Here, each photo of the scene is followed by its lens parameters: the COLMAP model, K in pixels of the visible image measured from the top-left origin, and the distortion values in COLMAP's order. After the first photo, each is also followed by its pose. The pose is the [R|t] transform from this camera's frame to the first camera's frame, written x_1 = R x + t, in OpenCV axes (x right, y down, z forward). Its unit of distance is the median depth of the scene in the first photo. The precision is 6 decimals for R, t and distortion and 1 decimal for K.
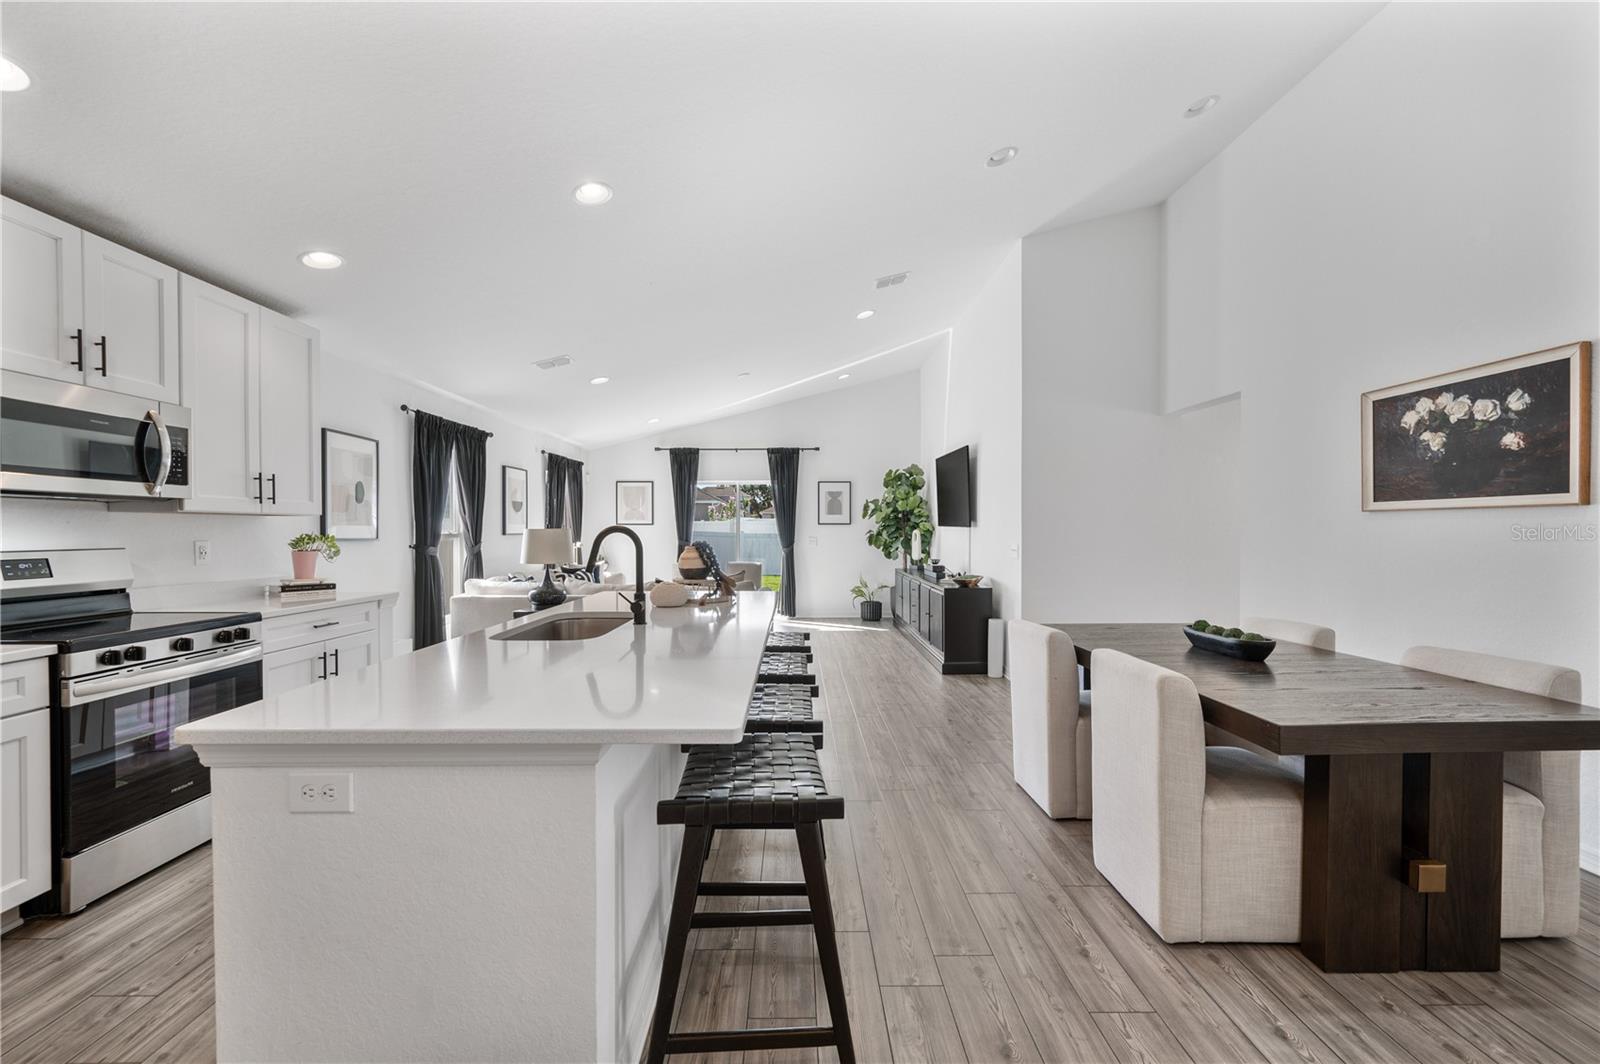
lens RADIAL K [[637.6, 0, 807.3], [0, 637.6, 536.5], [0, 0, 1]] dist [-0.002402, 0.000599]
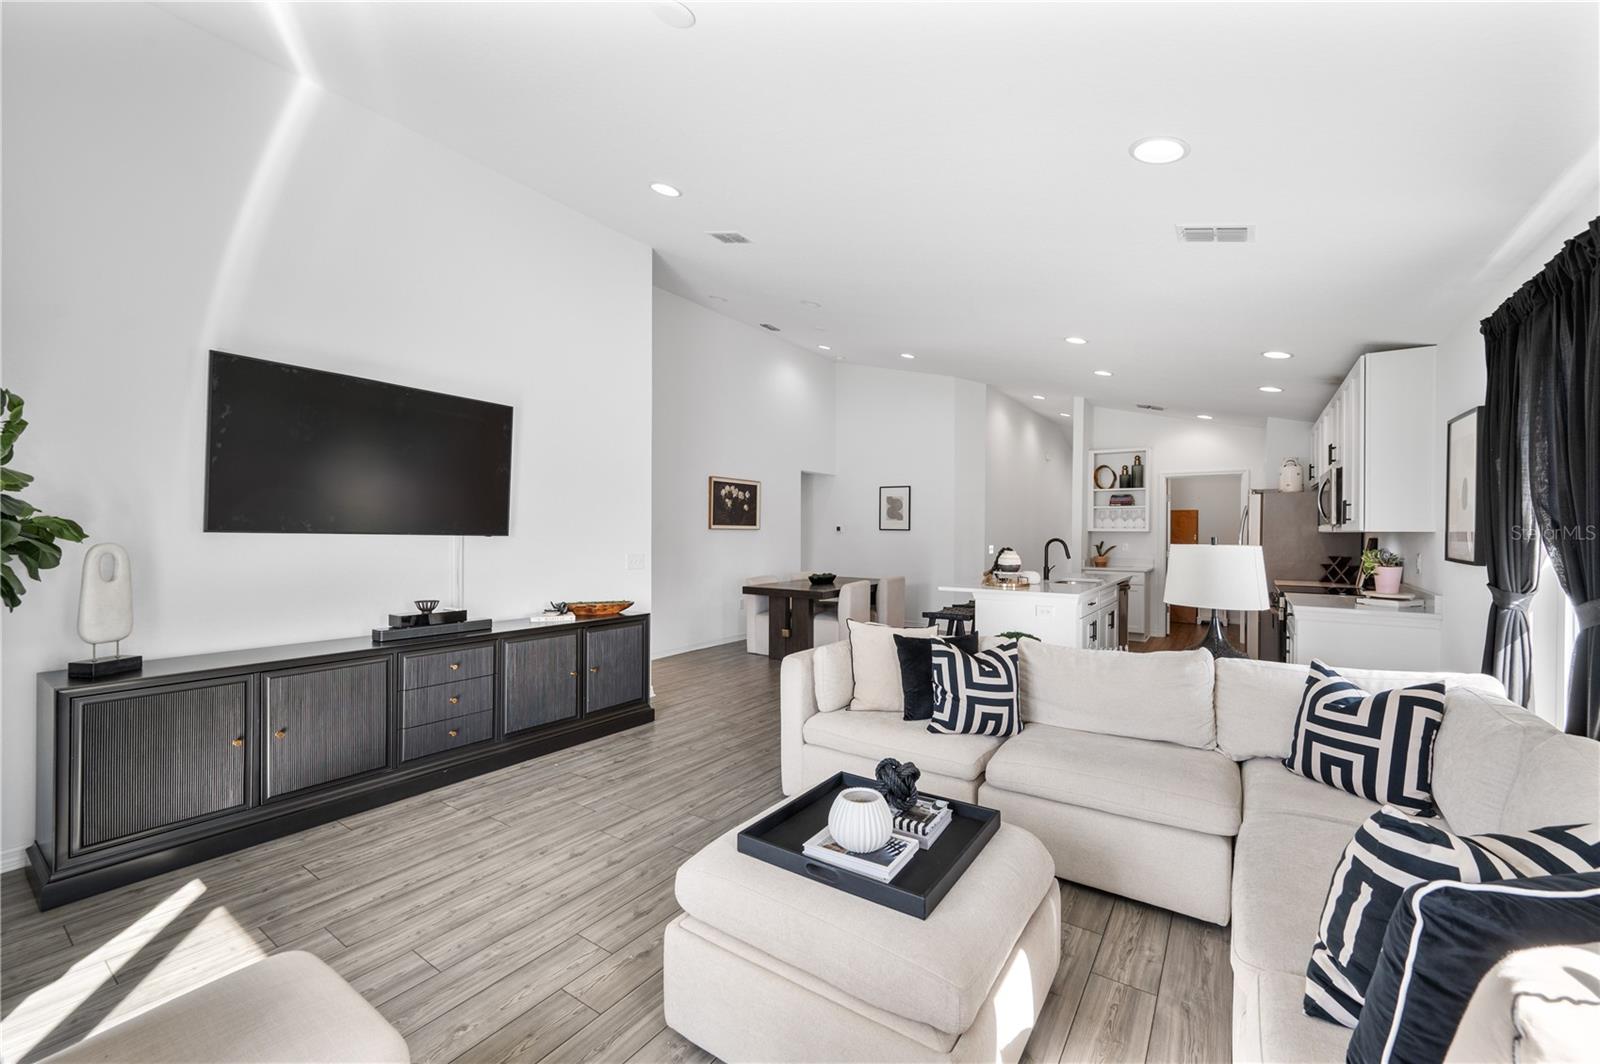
lens RADIAL K [[637.6, 0, 806.0], [0, 637.6, 538.6], [0, 0, 1]] dist [-0.002402, 0.000599]
pose [[-0.815845, -0.008817, 0.578203, -0.657410], [0.001873, 0.999838, 0.017890, -0.043968], [-0.578268, 0.015678, -0.815696, 2.522846]]
